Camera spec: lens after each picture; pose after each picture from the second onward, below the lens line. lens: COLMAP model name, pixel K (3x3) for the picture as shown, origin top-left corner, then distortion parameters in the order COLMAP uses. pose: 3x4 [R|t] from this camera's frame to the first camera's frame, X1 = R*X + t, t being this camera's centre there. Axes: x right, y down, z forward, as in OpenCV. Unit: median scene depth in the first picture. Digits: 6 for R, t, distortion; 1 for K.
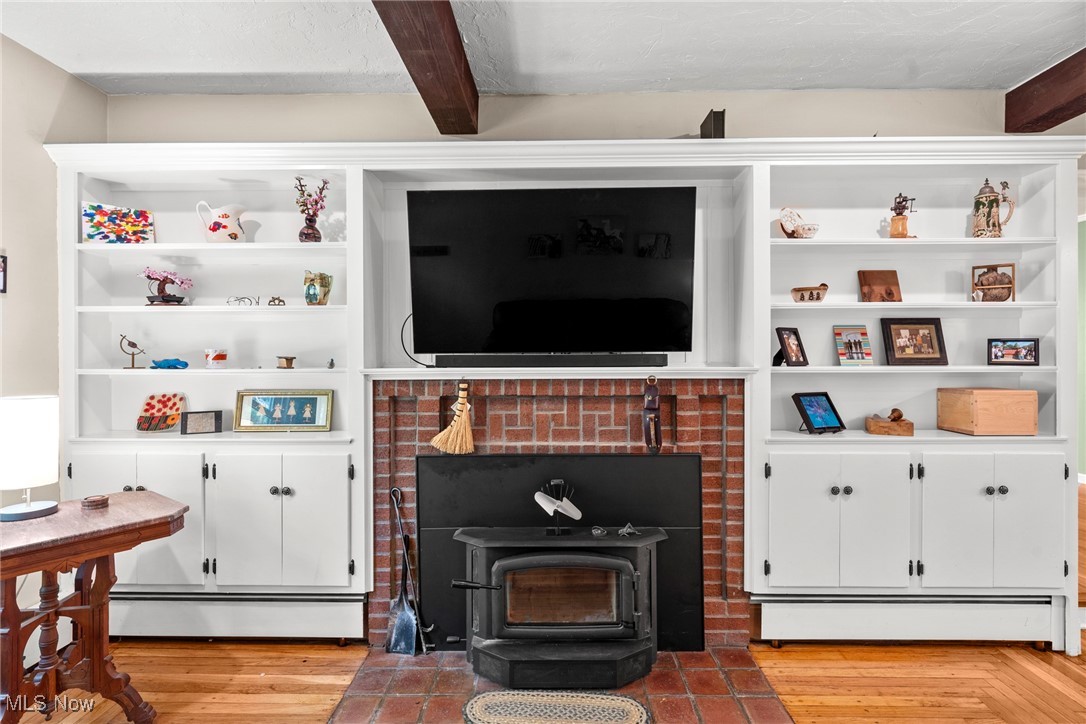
lens RADIAL K [[537.1, 0, 544.2], [0, 537.1, 355.2], [0, 0, 1]] dist [0.002402, -0.000293]
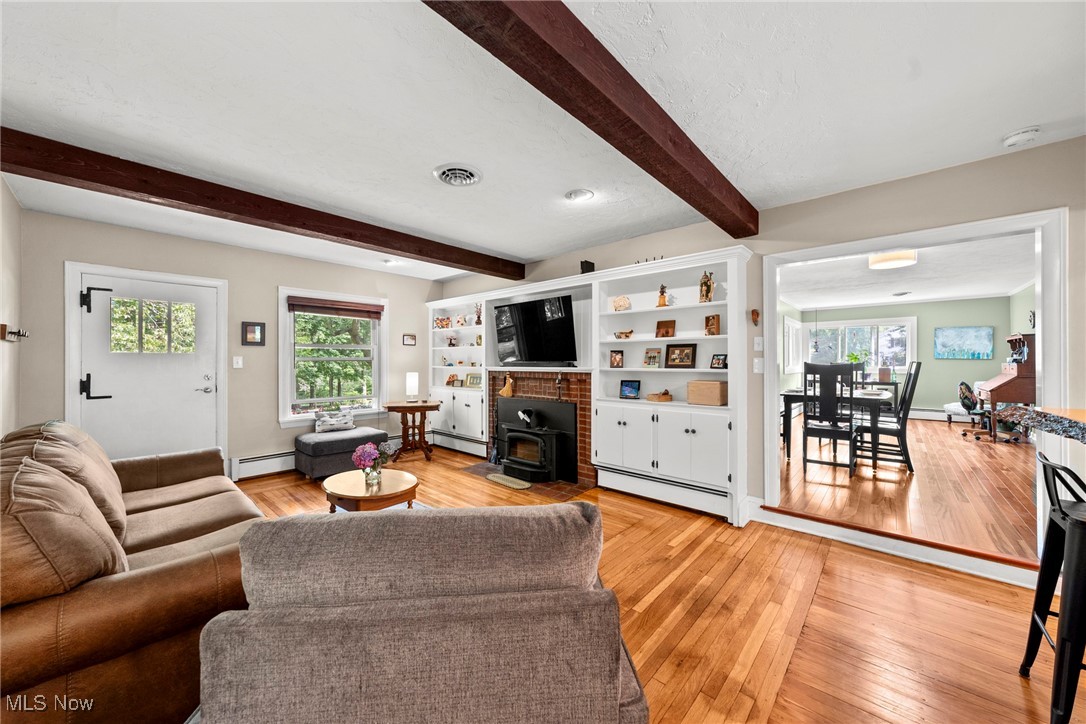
lens RADIAL K [[390.5, 0, 543.3], [0, 390.5, 363.2], [0, 0, 1]] dist [-0.000154, 0.000000]
pose [[0.754666, 0.004607, -0.656093, 1.308375], [-0.006023, 0.999982, 0.000094, 0.003345], [0.656082, 0.003881, 0.754680, -0.424020]]
